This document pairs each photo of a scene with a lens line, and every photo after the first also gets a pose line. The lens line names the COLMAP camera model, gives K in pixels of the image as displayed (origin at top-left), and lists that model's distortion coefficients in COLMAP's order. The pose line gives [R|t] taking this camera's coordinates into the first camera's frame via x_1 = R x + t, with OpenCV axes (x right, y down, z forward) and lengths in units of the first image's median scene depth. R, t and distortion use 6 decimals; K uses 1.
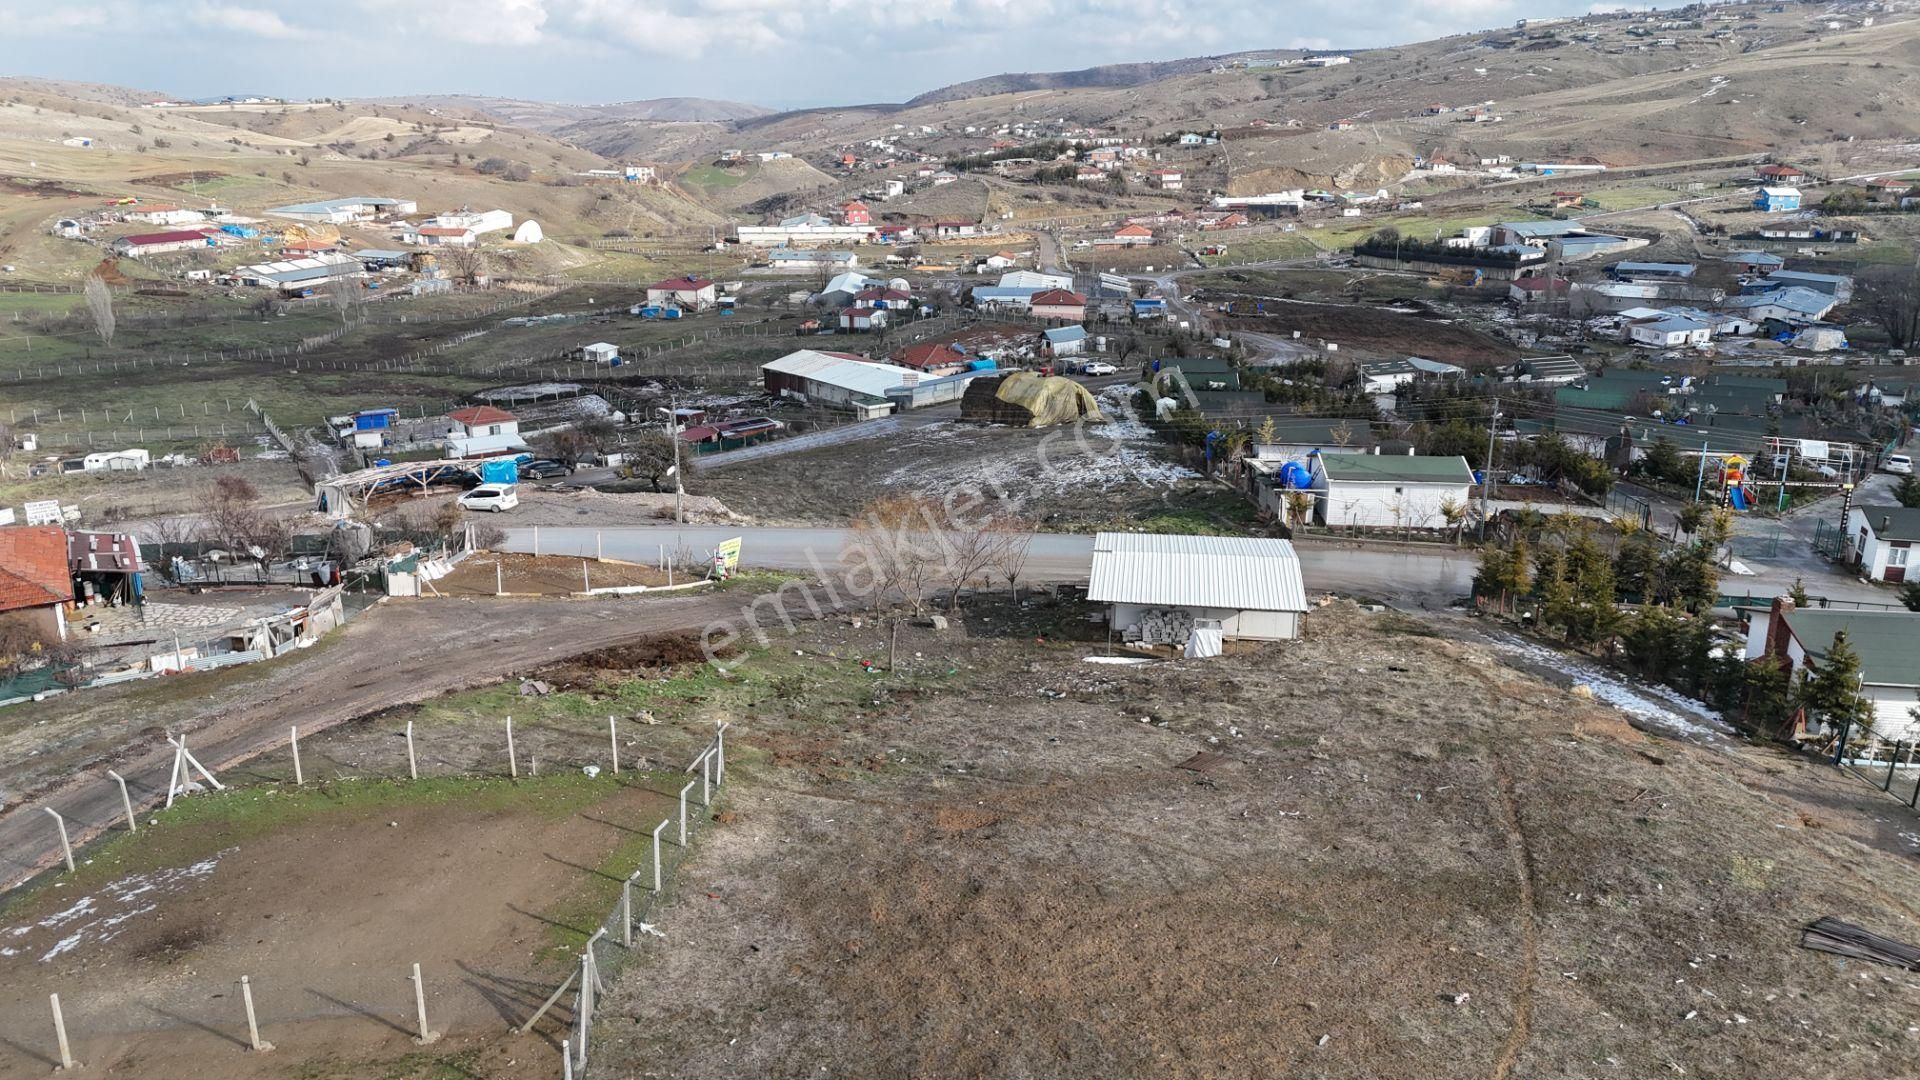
lens RADIAL K [[1402.0, 0, 963.5], [0, 1402.0, 532.5], [0, 0, 1]] dist [0.096561, -0.102570]
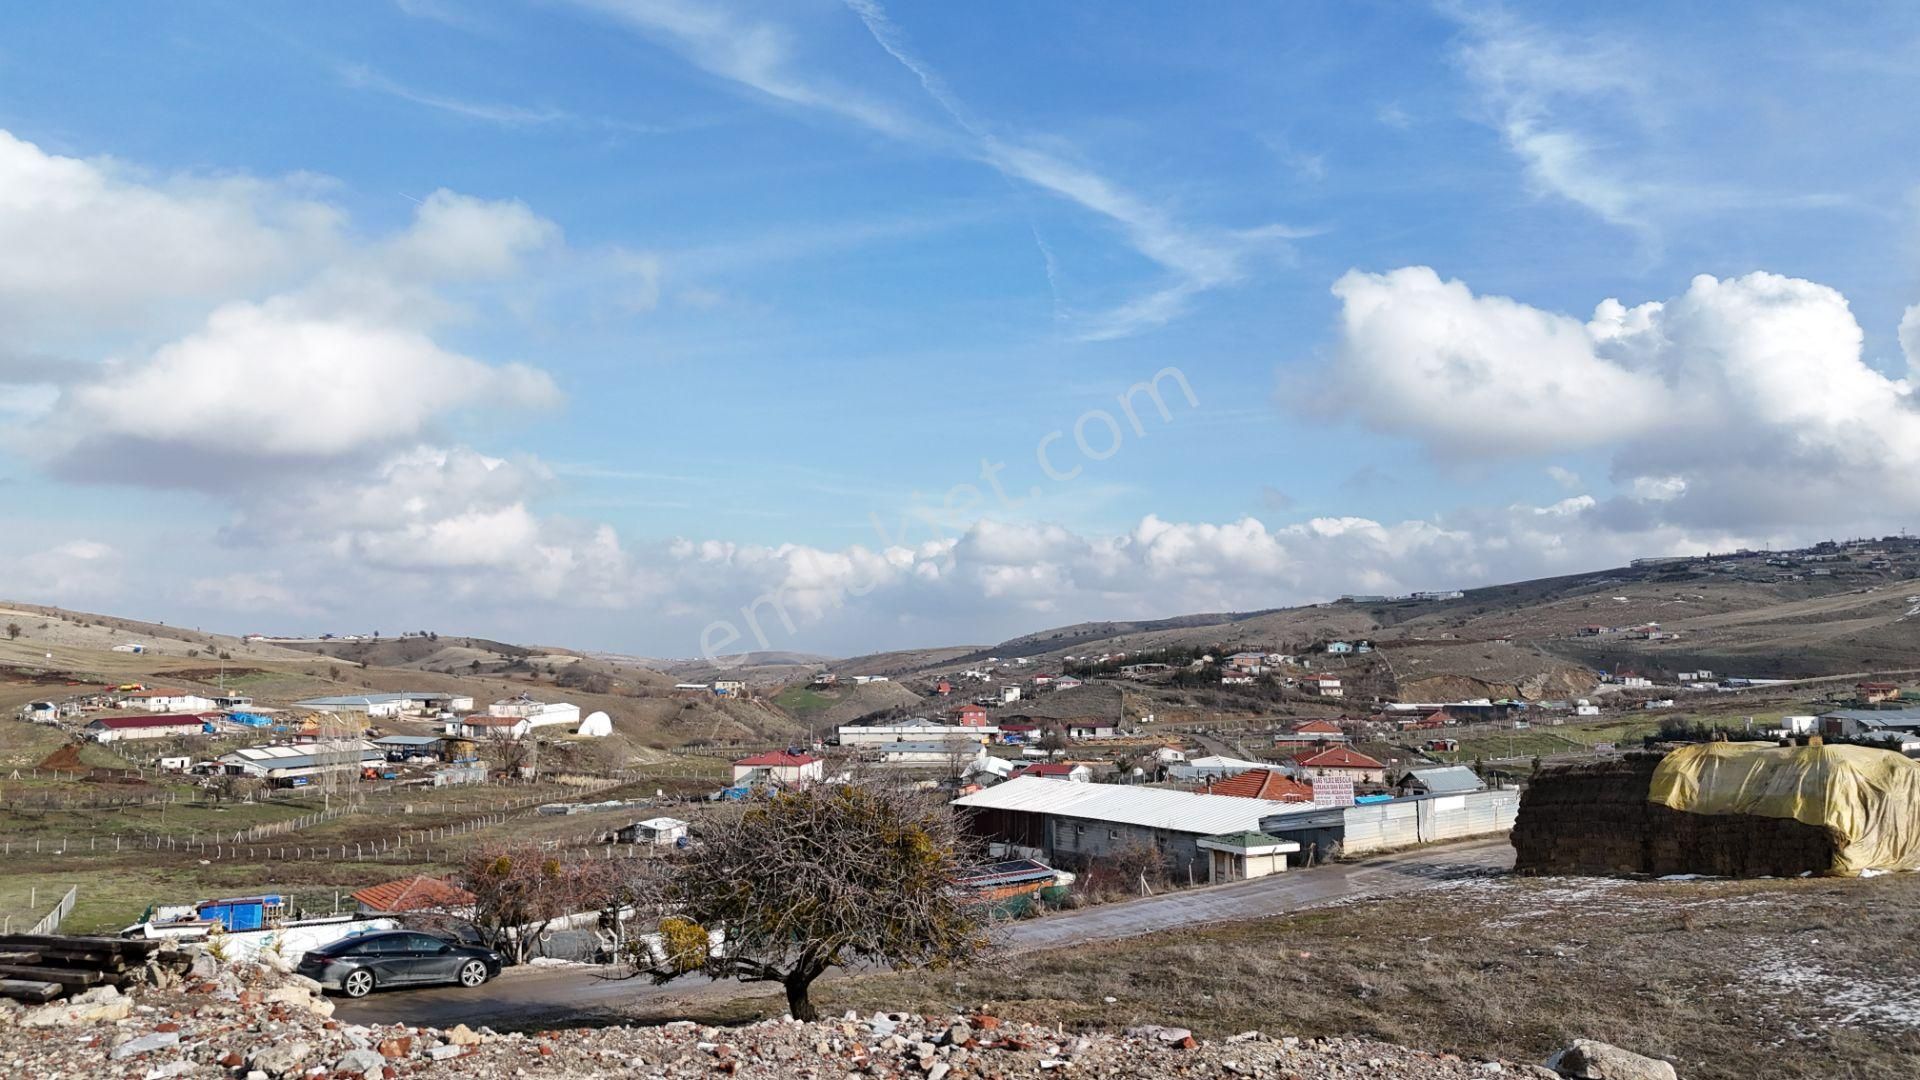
lens RADIAL K [[1402.0, 0, 963.5], [0, 1402.0, 532.5], [0, 0, 1]] dist [0.096561, -0.102570]
pose [[0.998668, -0.003144, -0.051503, -0.043134], [-0.016550, 0.925889, -0.377432, -0.004663], [0.048873, 0.377781, 0.924604, 0.182577]]
